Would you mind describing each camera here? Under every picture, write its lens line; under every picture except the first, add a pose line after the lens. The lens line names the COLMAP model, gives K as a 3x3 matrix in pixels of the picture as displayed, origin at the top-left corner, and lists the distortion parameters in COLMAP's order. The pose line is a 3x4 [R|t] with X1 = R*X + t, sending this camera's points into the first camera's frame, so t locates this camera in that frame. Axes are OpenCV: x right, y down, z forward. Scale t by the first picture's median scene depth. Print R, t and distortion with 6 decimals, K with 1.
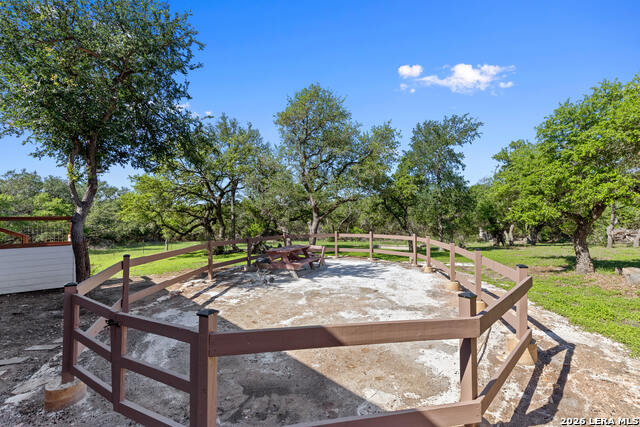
lens RADIAL K [[291.3, 0, 319.6], [0, 291.3, 212.6], [0, 0, 1]] dist [0.008473, 0.000282]
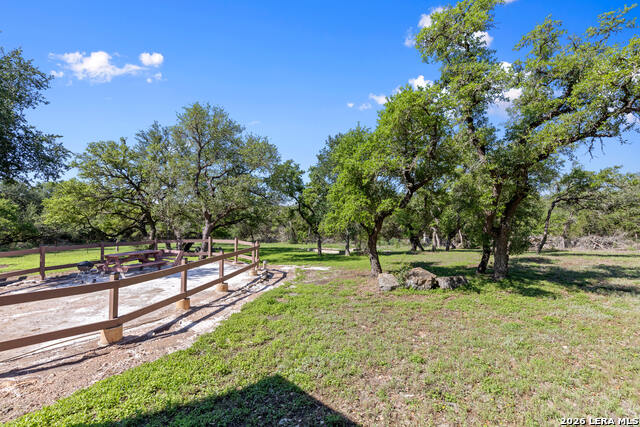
lens RADIAL K [[291.3, 0, 320.4], [0, 291.3, 214.9], [0, 0, 1]] dist [0.008473, 0.000282]
pose [[0.999875, 0.014359, 0.006647, 0.320332], [-0.014407, 0.999870, 0.007286, -0.023016], [-0.006541, -0.007381, 0.999951, -0.075921]]
